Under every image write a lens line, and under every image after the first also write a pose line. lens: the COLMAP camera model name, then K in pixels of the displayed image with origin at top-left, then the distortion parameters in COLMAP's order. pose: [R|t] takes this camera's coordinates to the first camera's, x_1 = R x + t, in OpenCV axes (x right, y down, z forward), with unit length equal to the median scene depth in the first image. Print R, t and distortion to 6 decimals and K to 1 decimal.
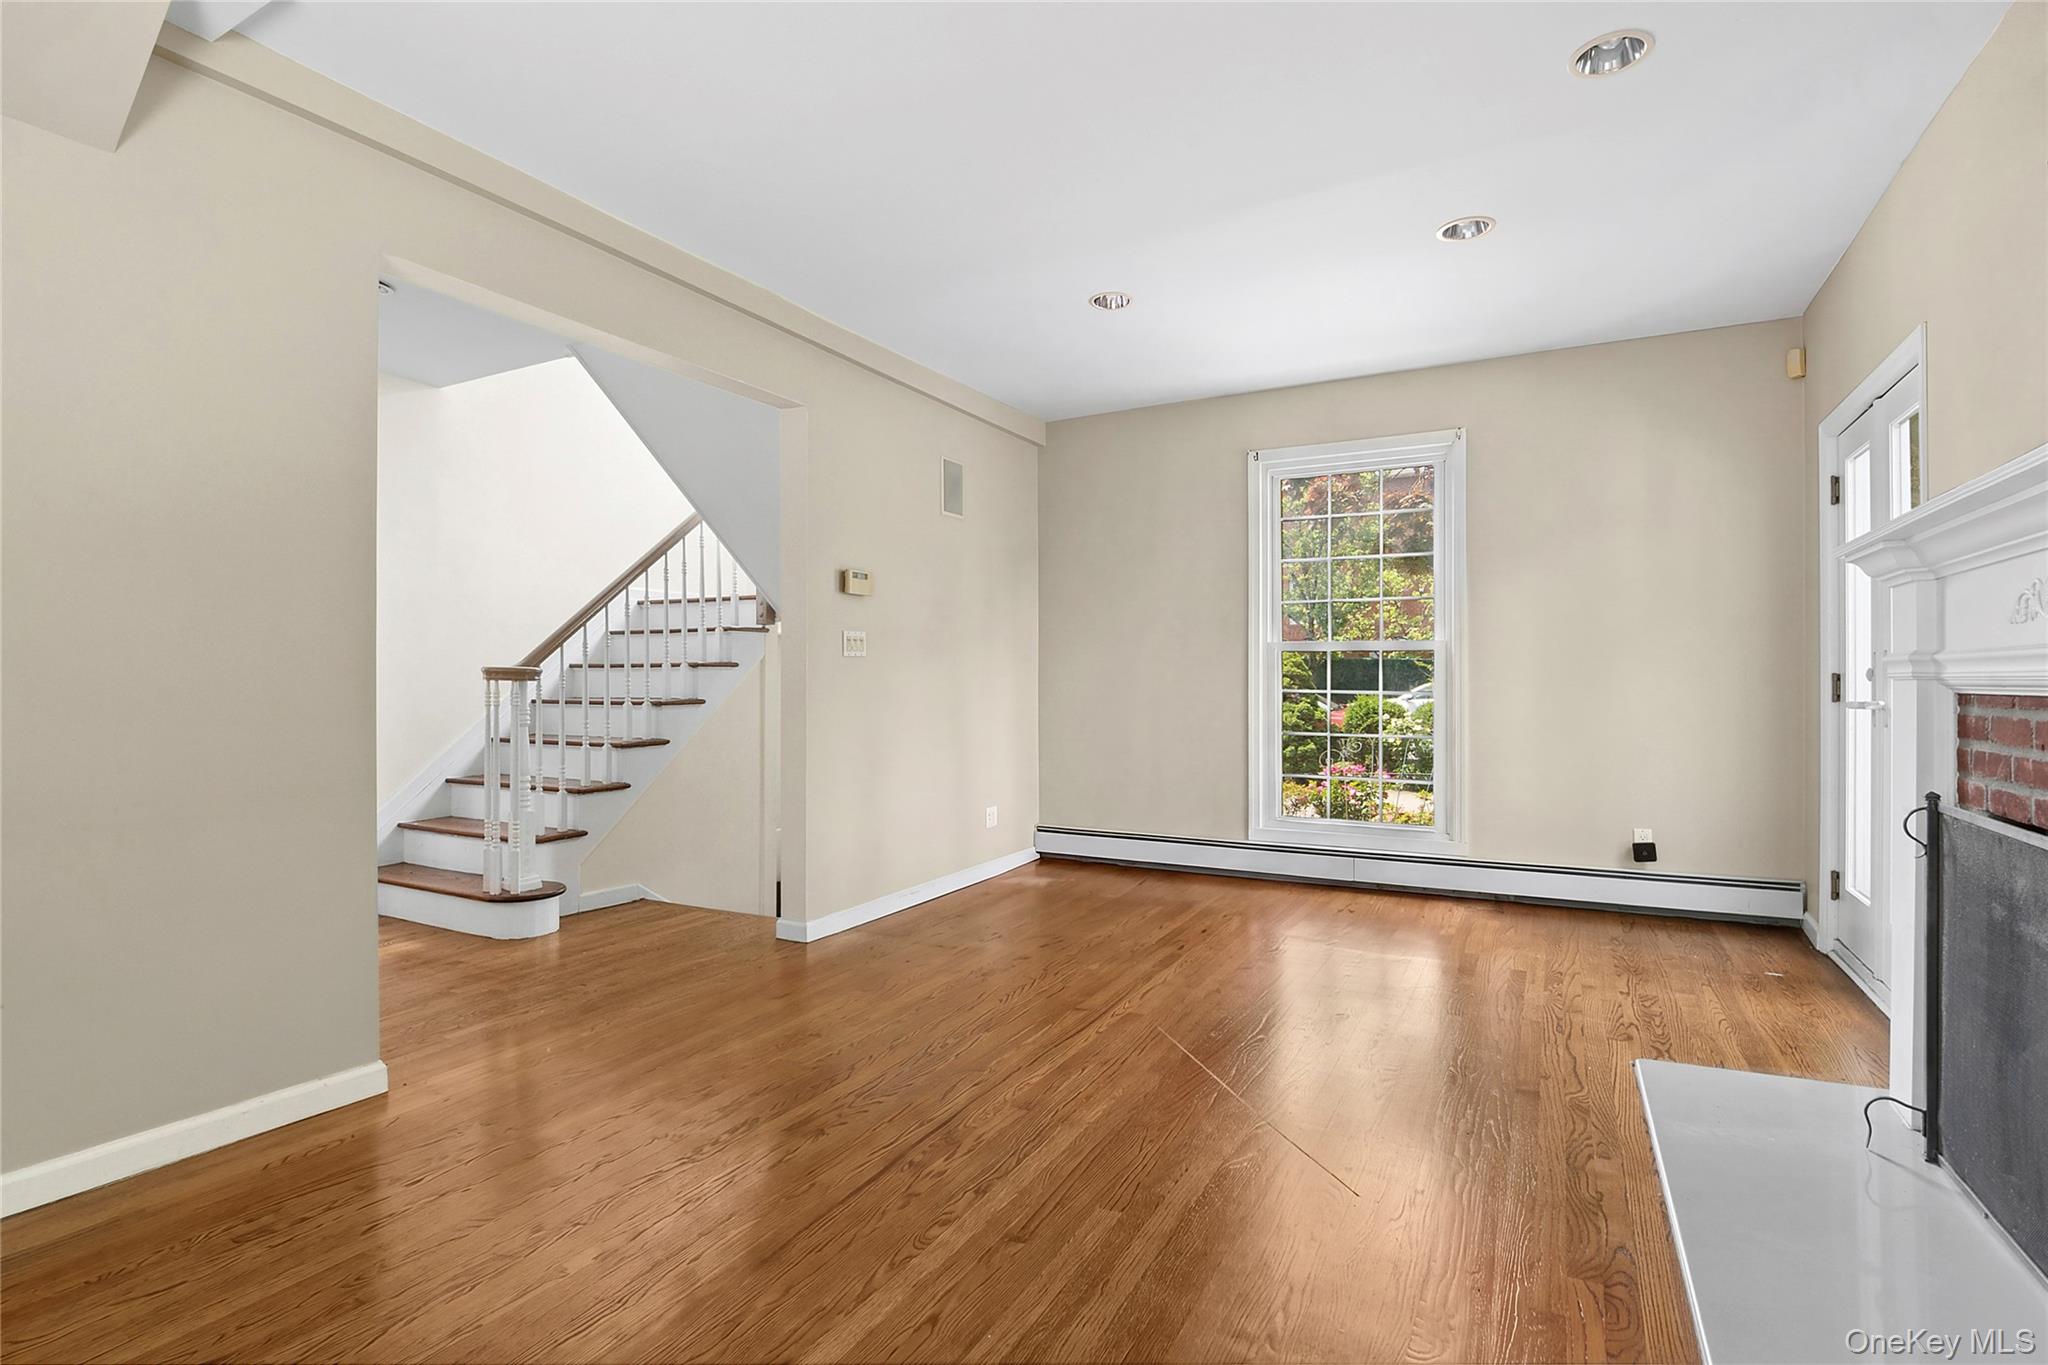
lens RADIAL K [[984.1, 0, 1023.2], [0, 984.1, 670.4], [0, 0, 1]] dist [-0.003740, -0.000210]
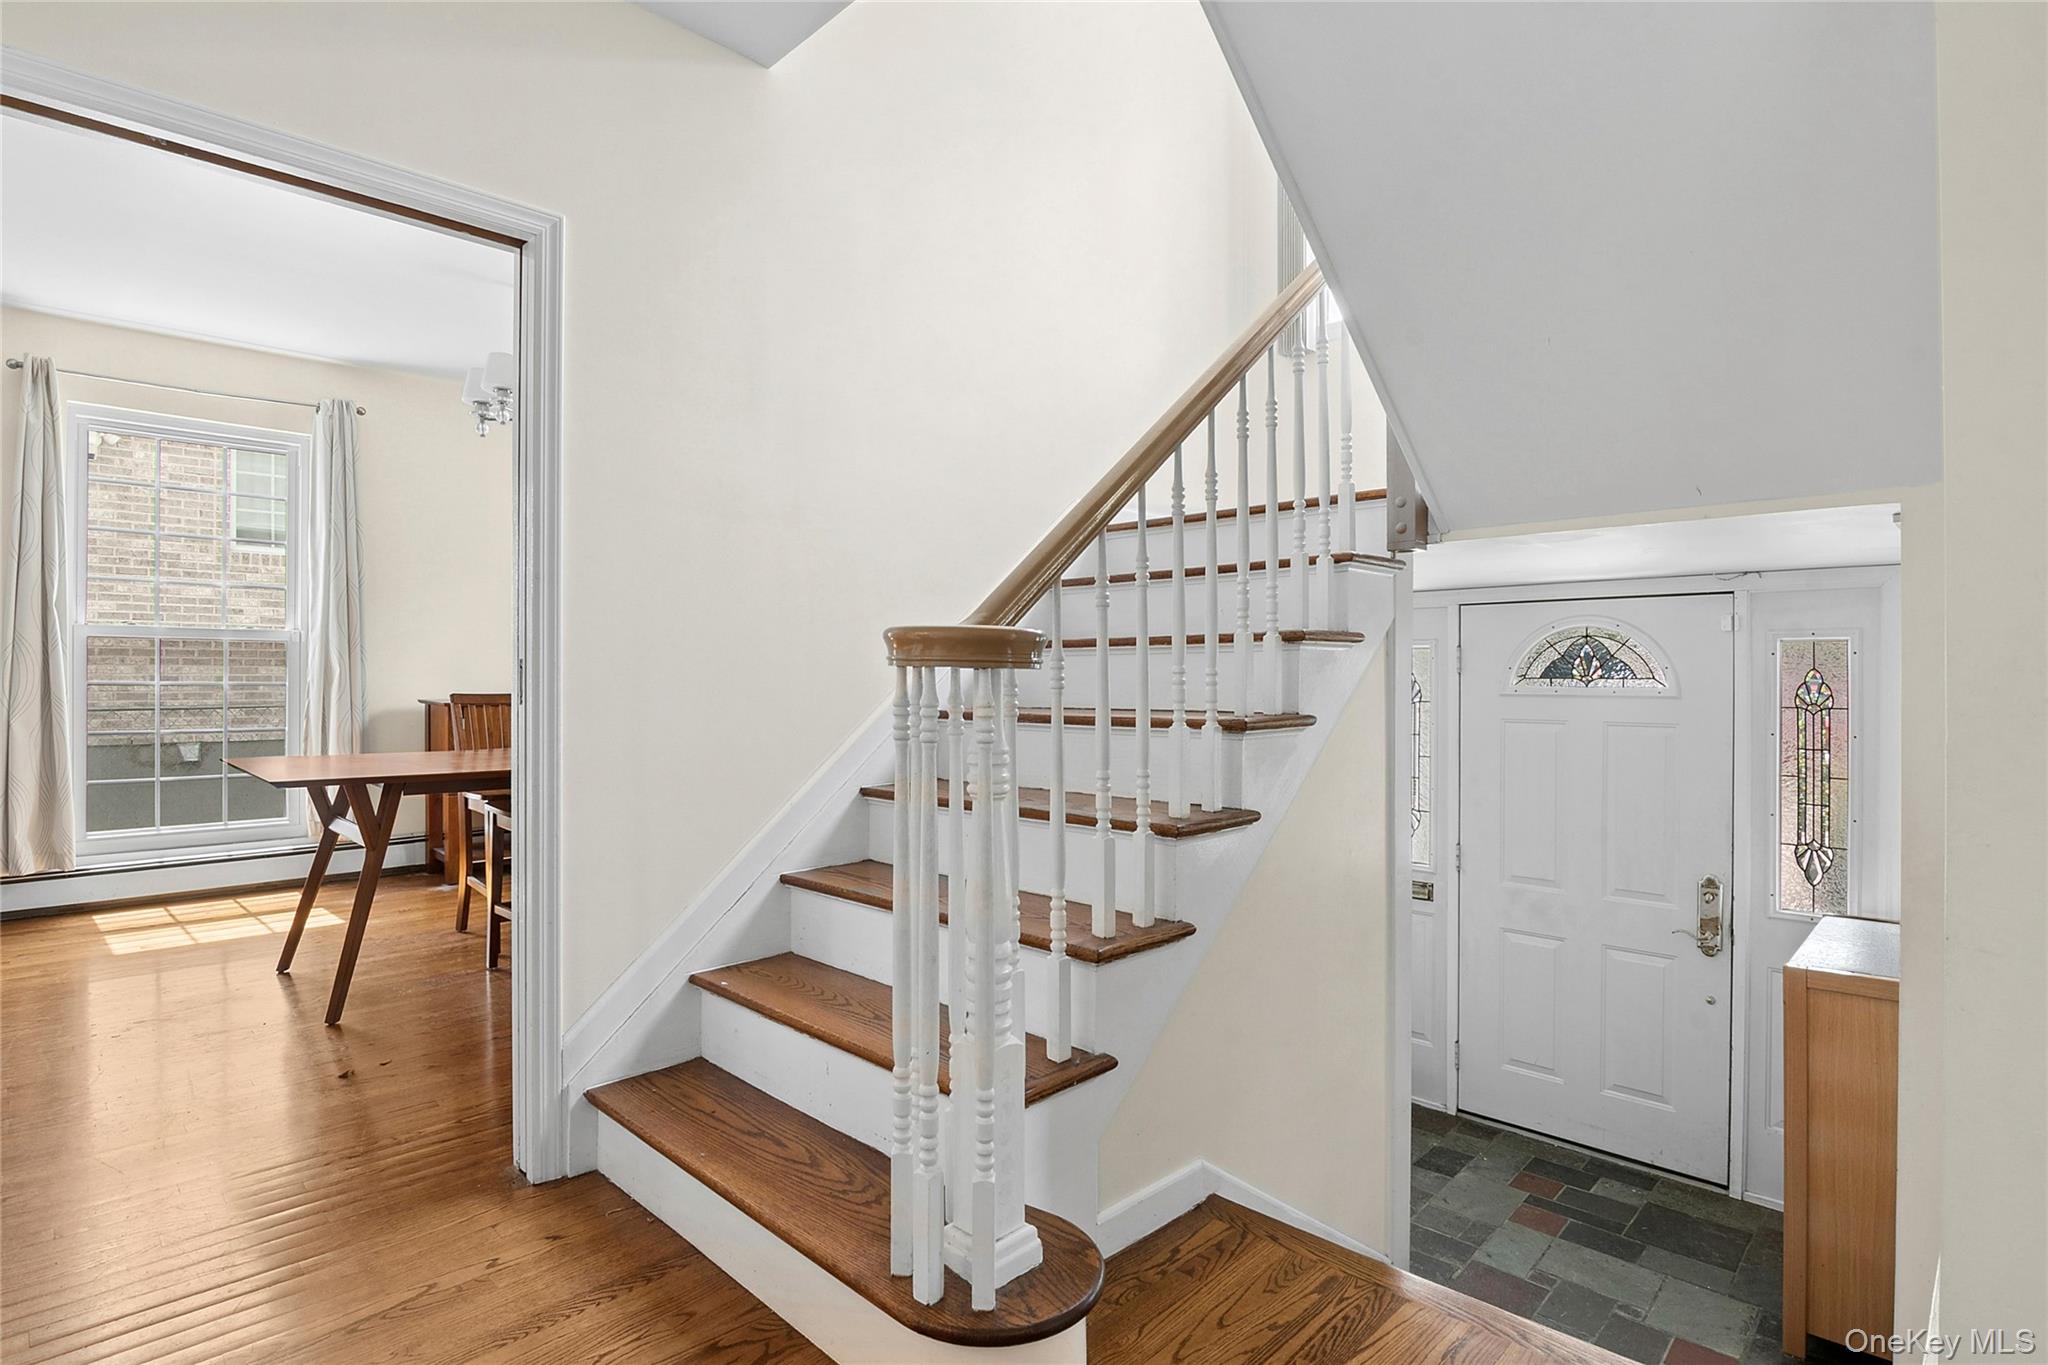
lens RADIAL K [[1044.1, 0, 1021.3], [0, 1044.1, 691.9], [0, 0, 1]] dist [0.005958, 0.000253]
pose [[0.961315, -0.008925, -0.275309, -0.334490], [0.010893, 0.999925, 0.005620, 0.016039], [0.275238, -0.008402, 0.961340, 0.536438]]
